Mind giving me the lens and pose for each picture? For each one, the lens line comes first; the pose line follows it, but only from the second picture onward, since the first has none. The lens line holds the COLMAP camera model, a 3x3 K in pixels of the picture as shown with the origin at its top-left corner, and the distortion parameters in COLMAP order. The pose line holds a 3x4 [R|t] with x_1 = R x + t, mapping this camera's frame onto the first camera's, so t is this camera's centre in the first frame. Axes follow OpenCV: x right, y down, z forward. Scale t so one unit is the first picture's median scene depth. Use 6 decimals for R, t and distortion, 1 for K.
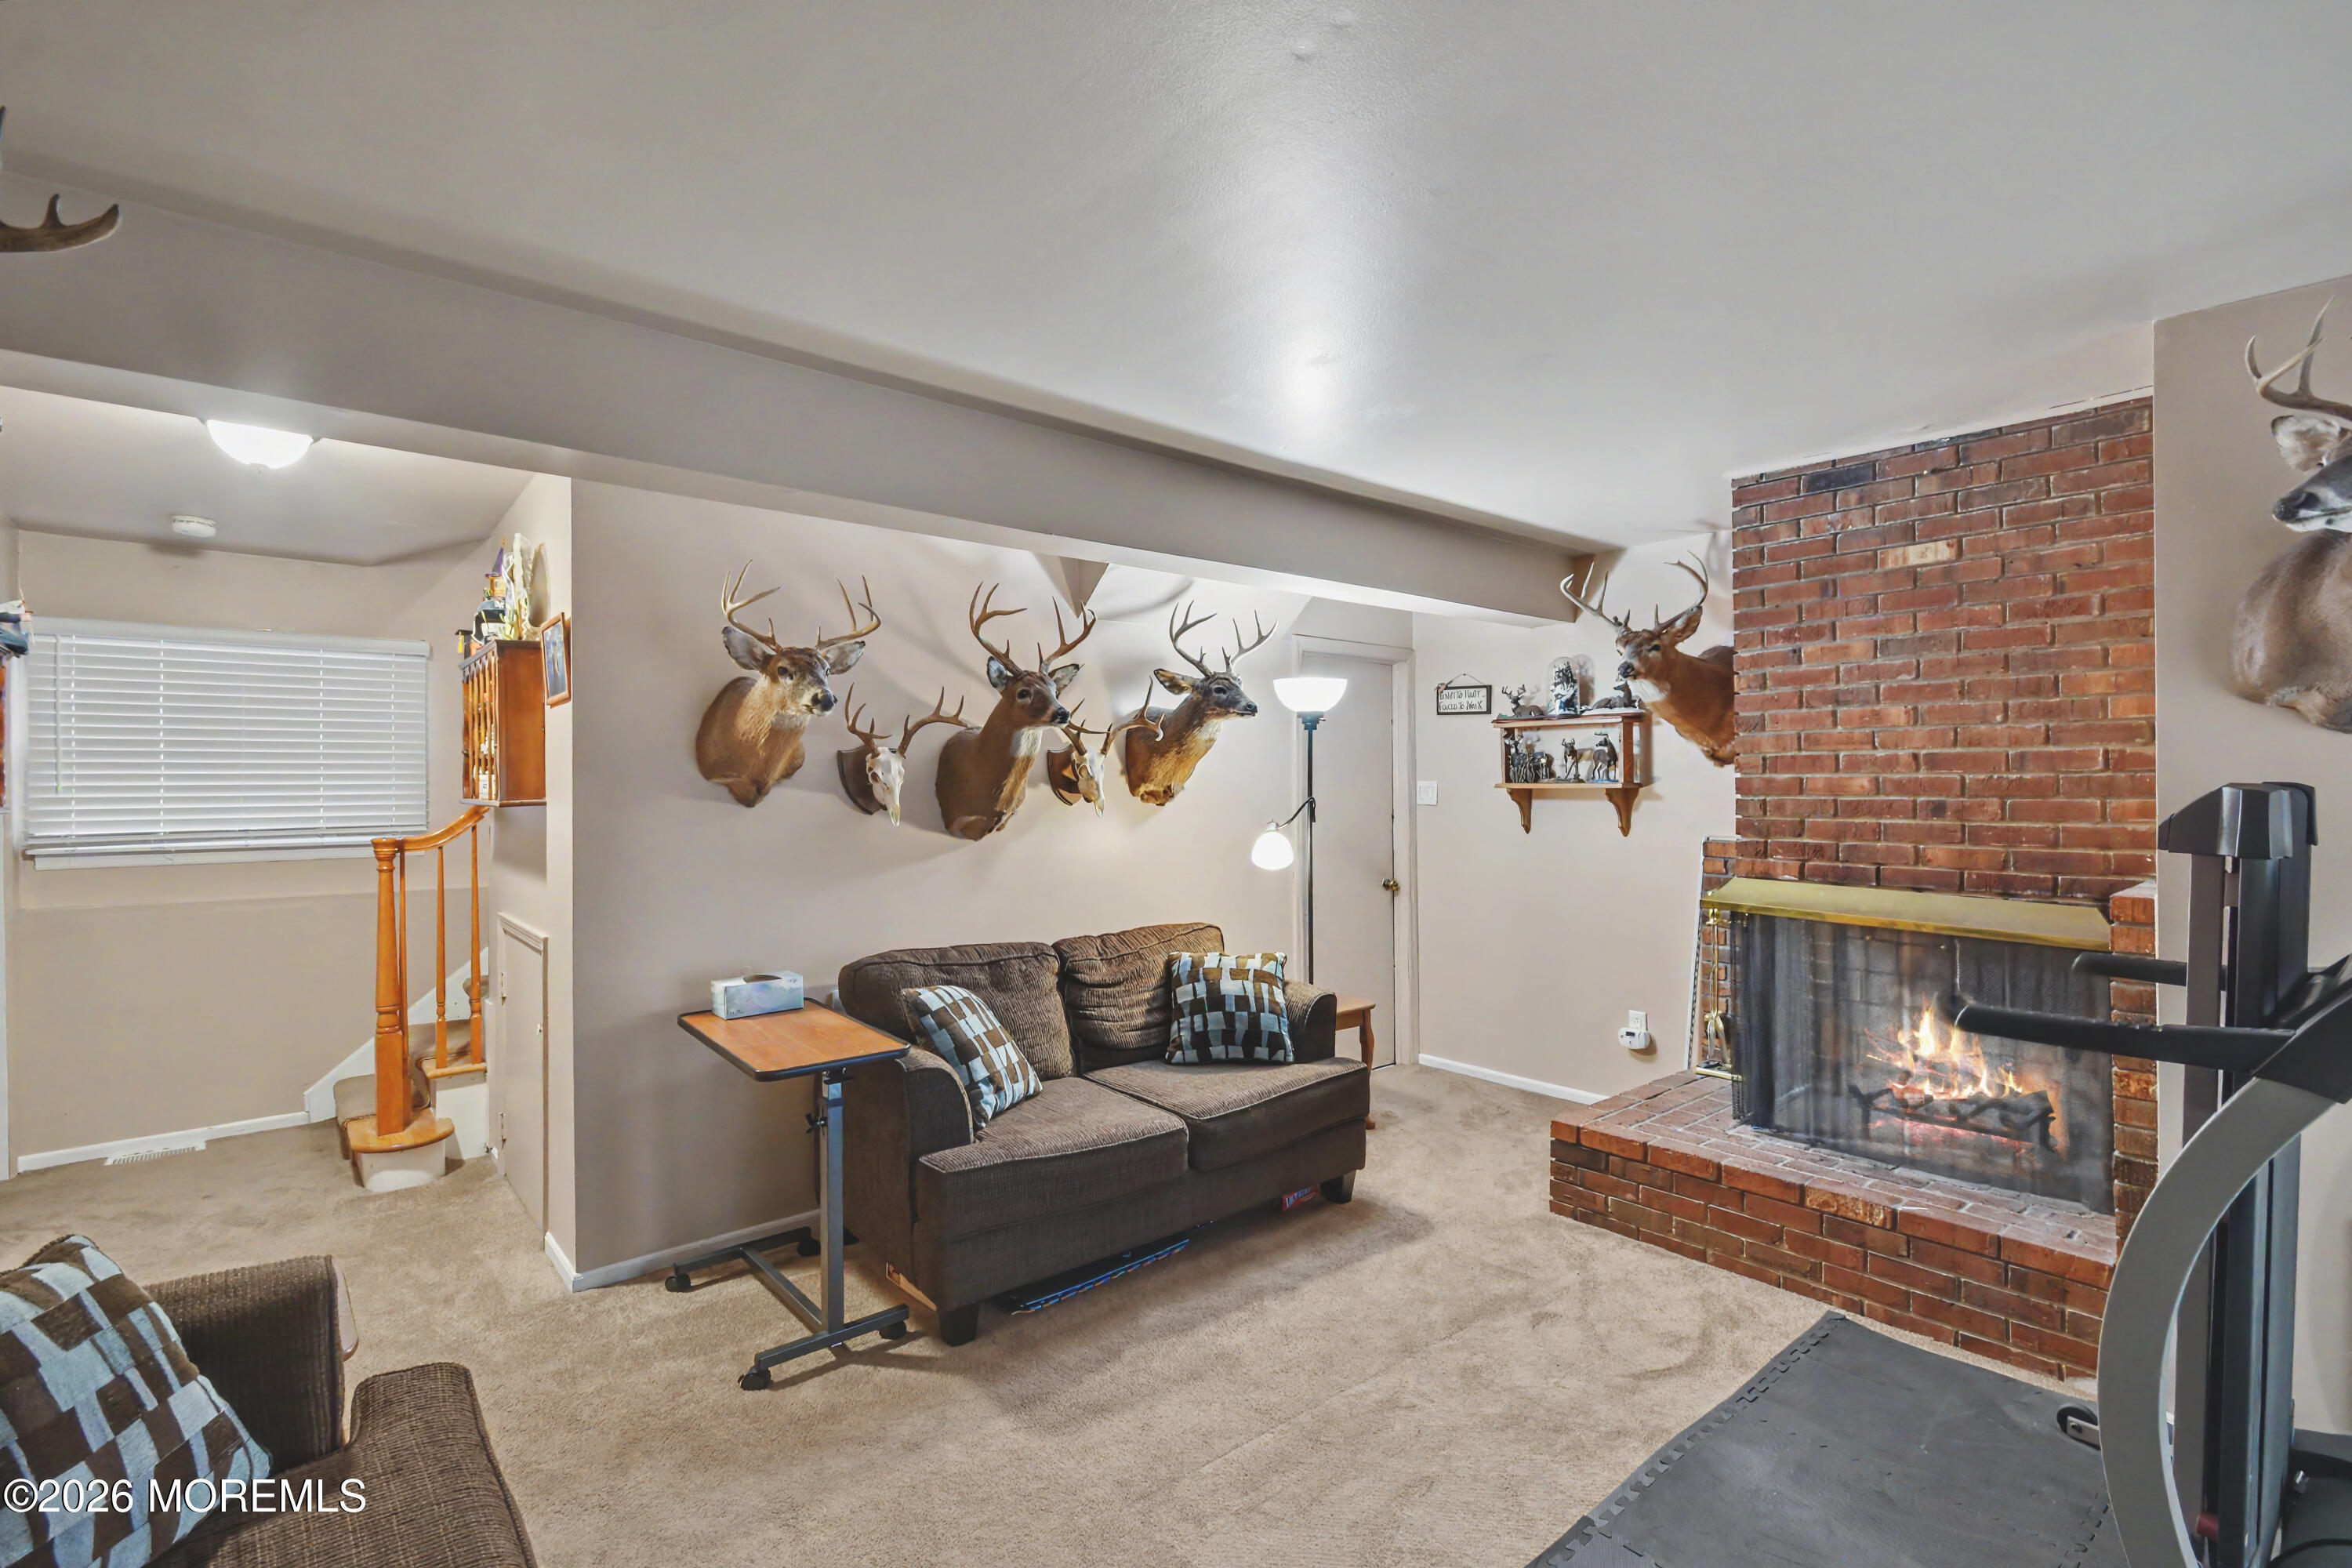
lens RADIAL K [[1078.6, 0, 1174.3], [0, 1078.6, 788.7], [0, 0, 1]] dist [-0.000611, -0.000311]
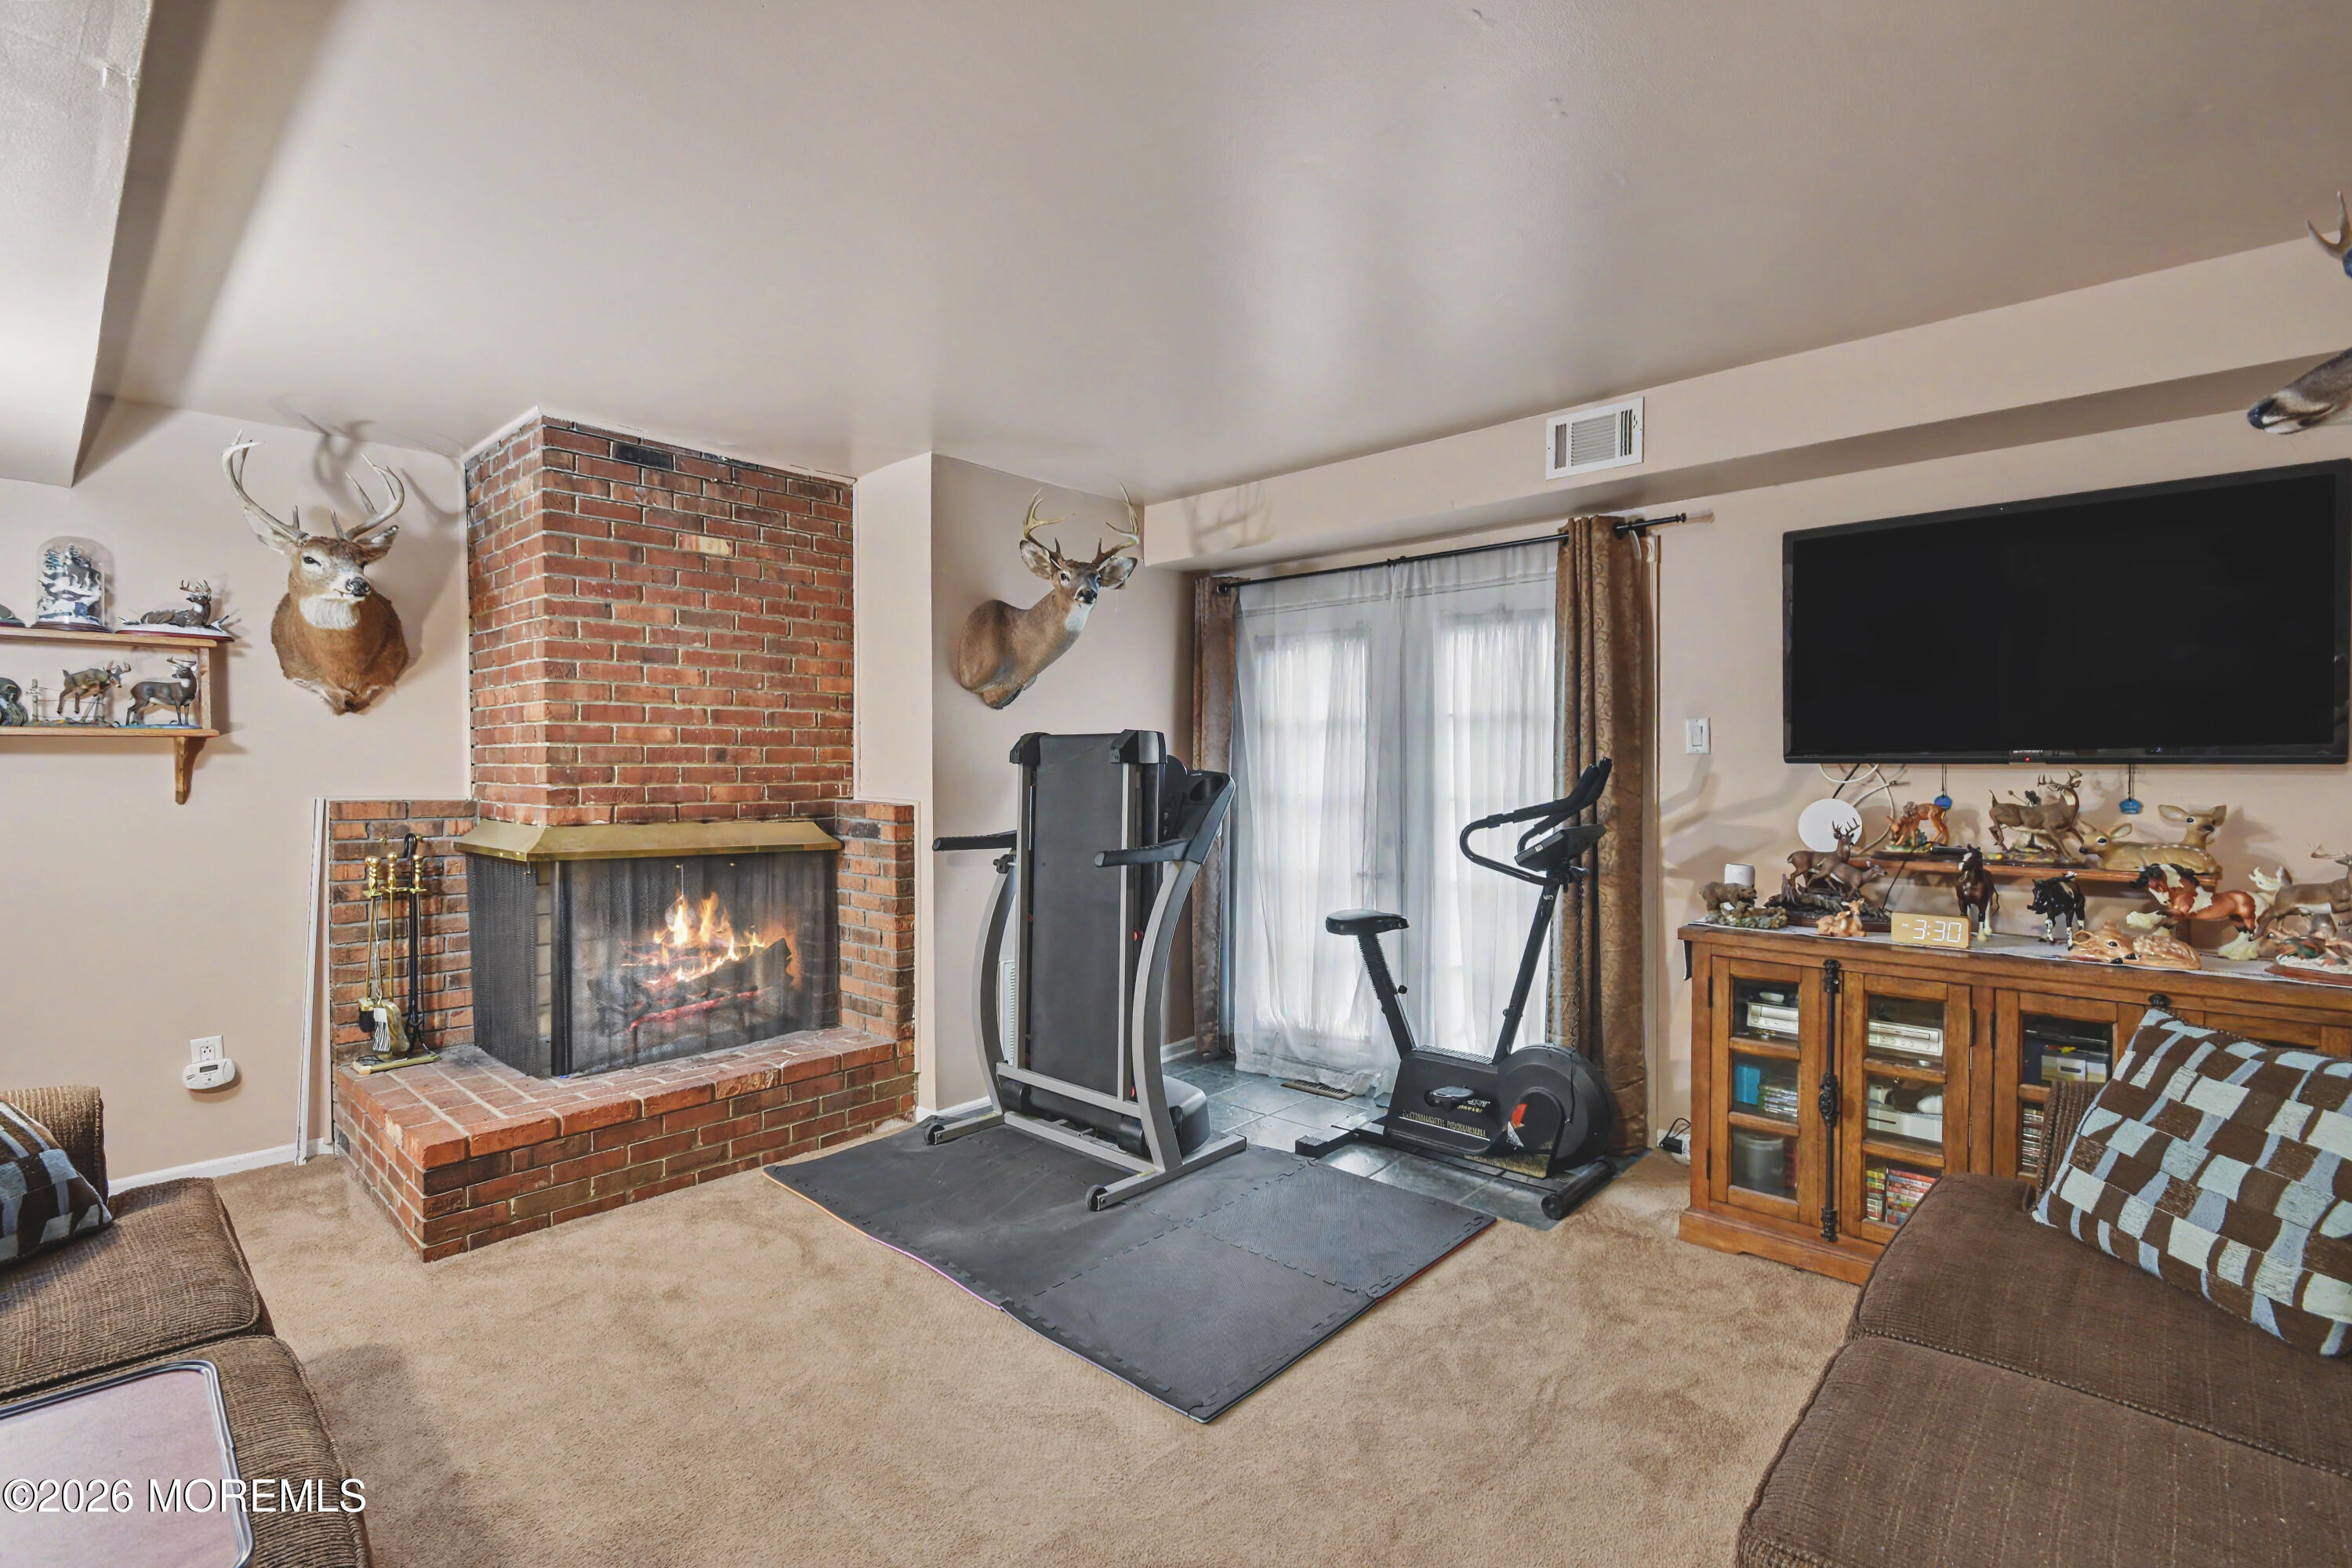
lens RADIAL K [[1078.6, 0, 1166.1], [0, 1078.6, 782.2], [0, 0, 1]] dist [-0.000611, -0.000311]
pose [[-0.126914, -0.012991, 0.991829, -0.562180], [0.007957, 0.999869, 0.014114, 0.035464], [-0.991882, 0.009684, -0.126794, 0.622701]]
